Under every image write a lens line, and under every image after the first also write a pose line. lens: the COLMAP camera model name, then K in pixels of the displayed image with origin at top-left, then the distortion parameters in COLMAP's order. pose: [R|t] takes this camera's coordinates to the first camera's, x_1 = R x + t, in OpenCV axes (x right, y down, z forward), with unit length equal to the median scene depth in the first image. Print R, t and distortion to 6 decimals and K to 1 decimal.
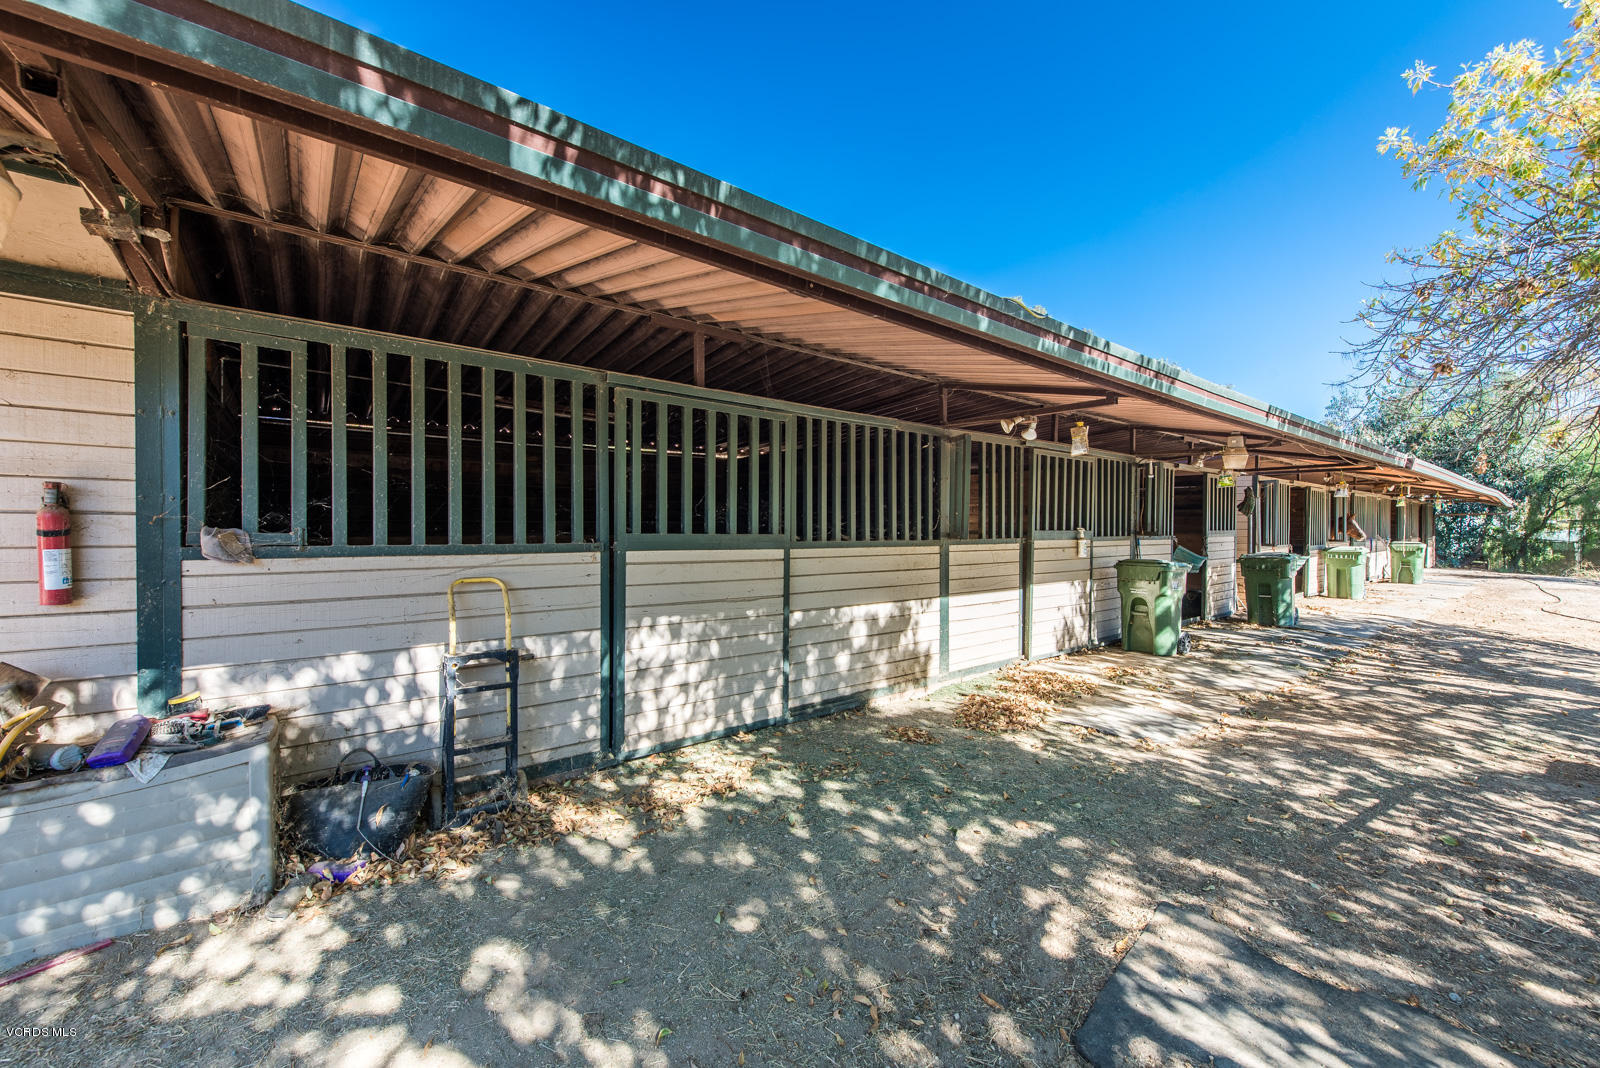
lens RADIAL K [[627.3, 0, 800.0], [0, 627.3, 534.0], [0, 0, 1]] dist [0.000558, 0.000007]
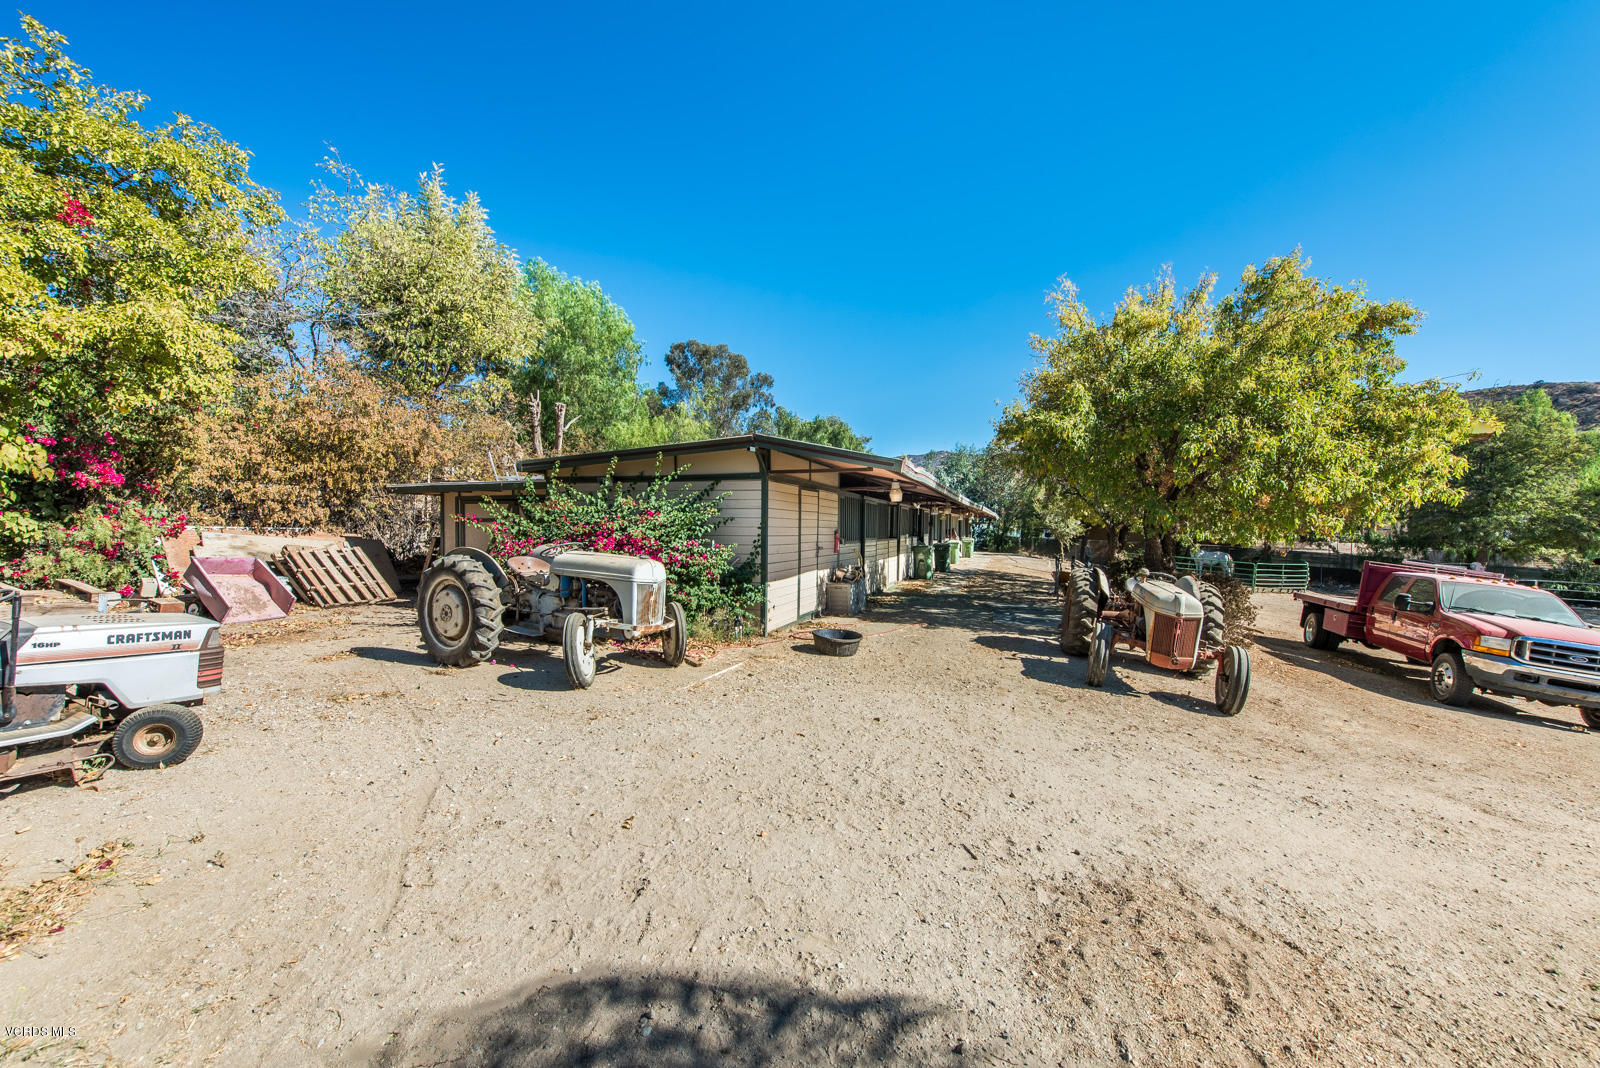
lens RADIAL K [[627.3, 0, 800.0], [0, 627.3, 534.0], [0, 0, 1]] dist [0.000558, 0.000007]
pose [[0.845775, -0.012476, 0.533394, -0.941378], [0.016601, 0.999858, -0.002936, -0.007601], [-0.533282, 0.011338, 0.845862, -0.712708]]
